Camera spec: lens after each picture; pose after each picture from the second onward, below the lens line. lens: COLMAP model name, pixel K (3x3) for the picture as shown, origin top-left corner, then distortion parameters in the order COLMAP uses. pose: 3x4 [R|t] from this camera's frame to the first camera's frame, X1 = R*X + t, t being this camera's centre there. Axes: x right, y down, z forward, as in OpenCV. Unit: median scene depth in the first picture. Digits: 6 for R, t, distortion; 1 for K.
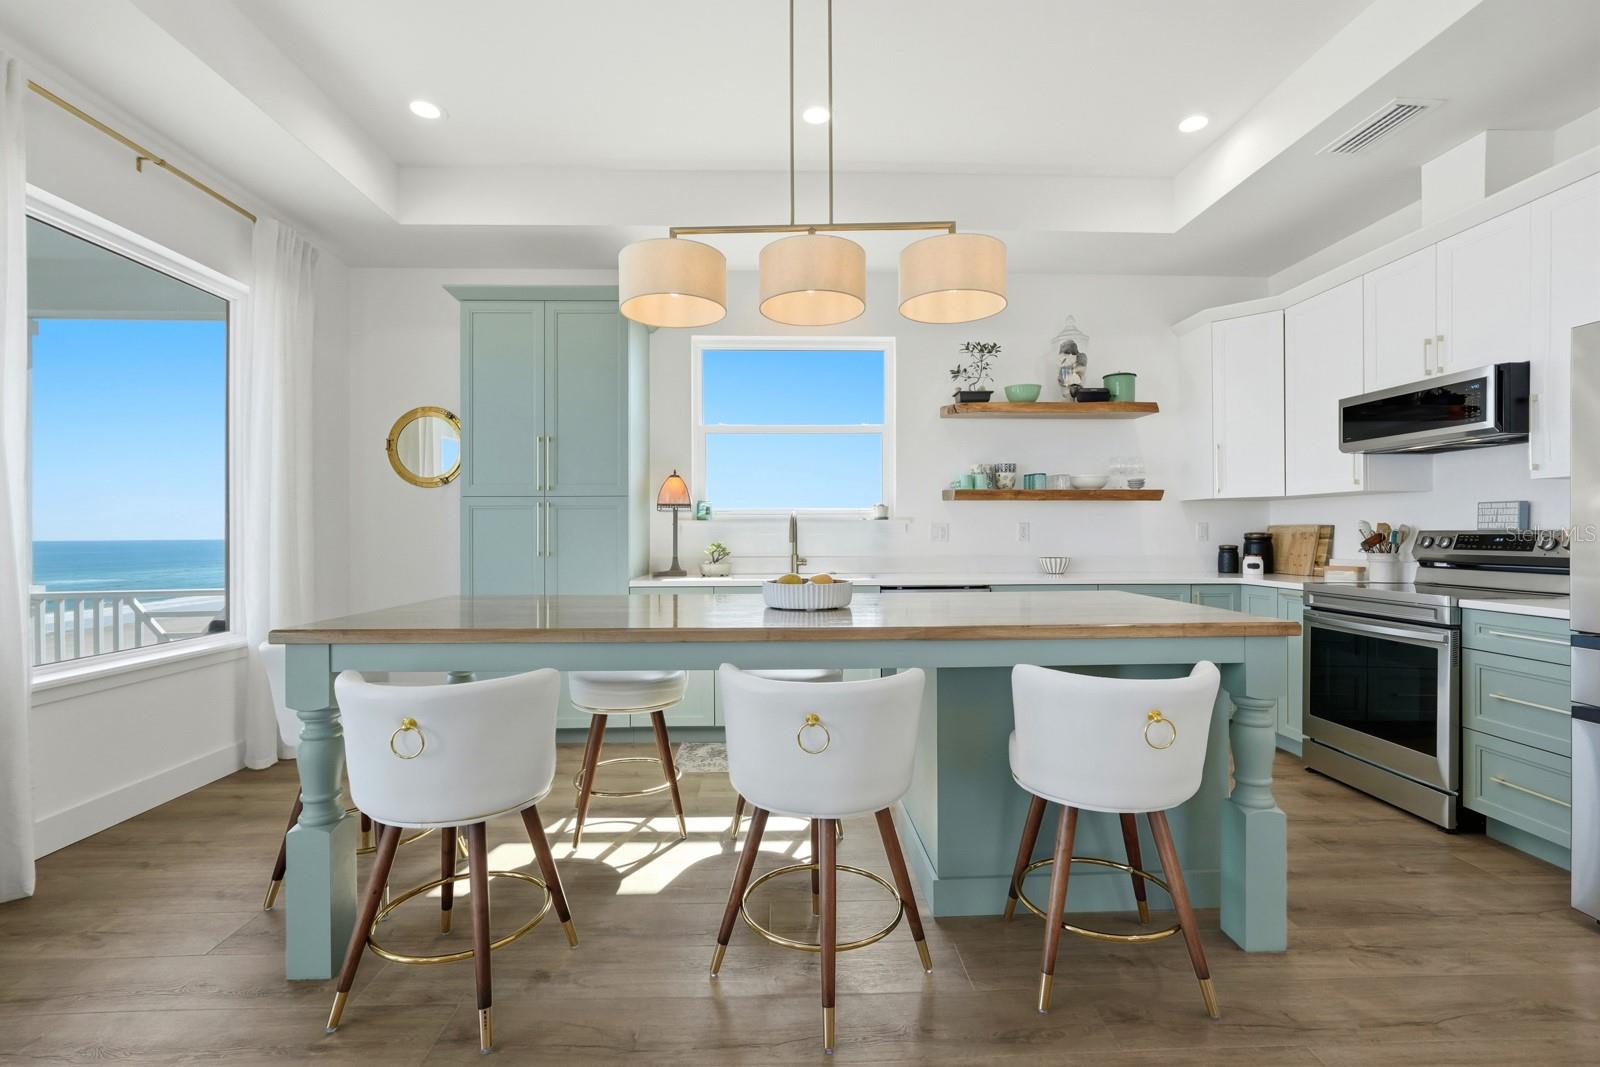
lens RADIAL K [[719.5, 0, 801.9], [0, 719.5, 530.8], [0, 0, 1]] dist [0.002071, 0.003425]
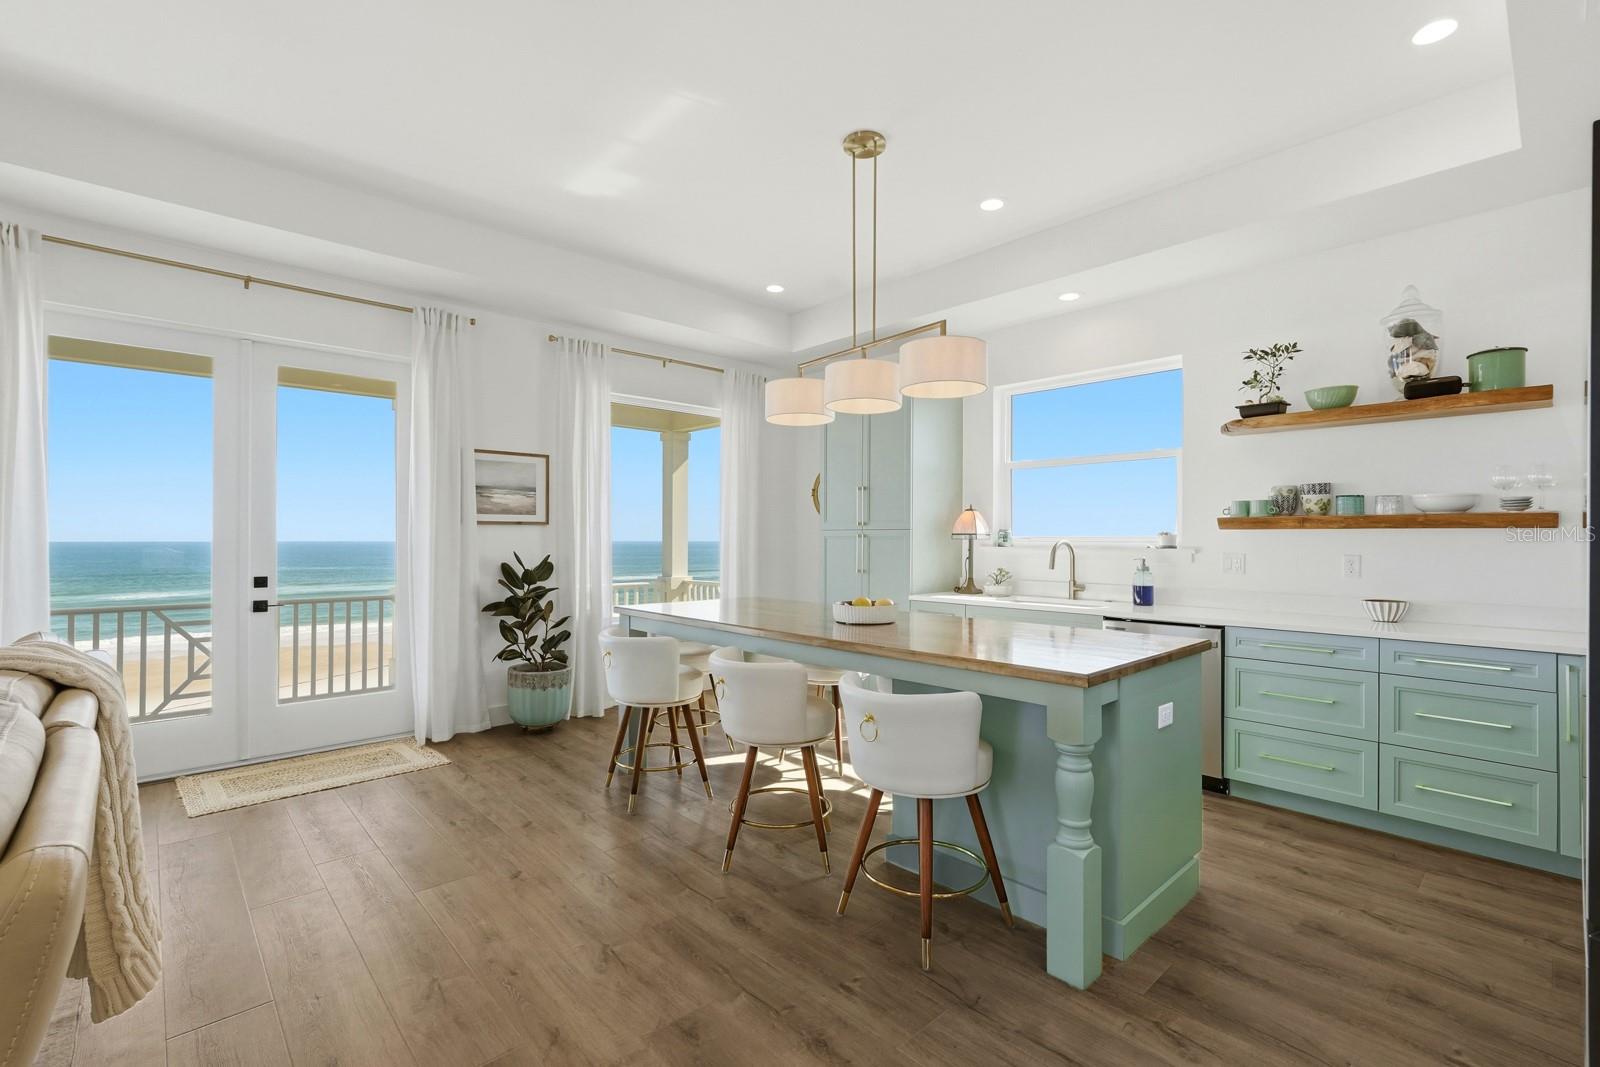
lens RADIAL K [[719.5, 0, 795.4], [0, 719.5, 537.2], [0, 0, 1]] dist [0.002071, 0.003425]
pose [[0.648764, 0.004457, -0.760976, 0.538400], [-0.004103, 0.999989, 0.002359, -0.031526], [0.760978, 0.001592, 0.648775, 0.006860]]
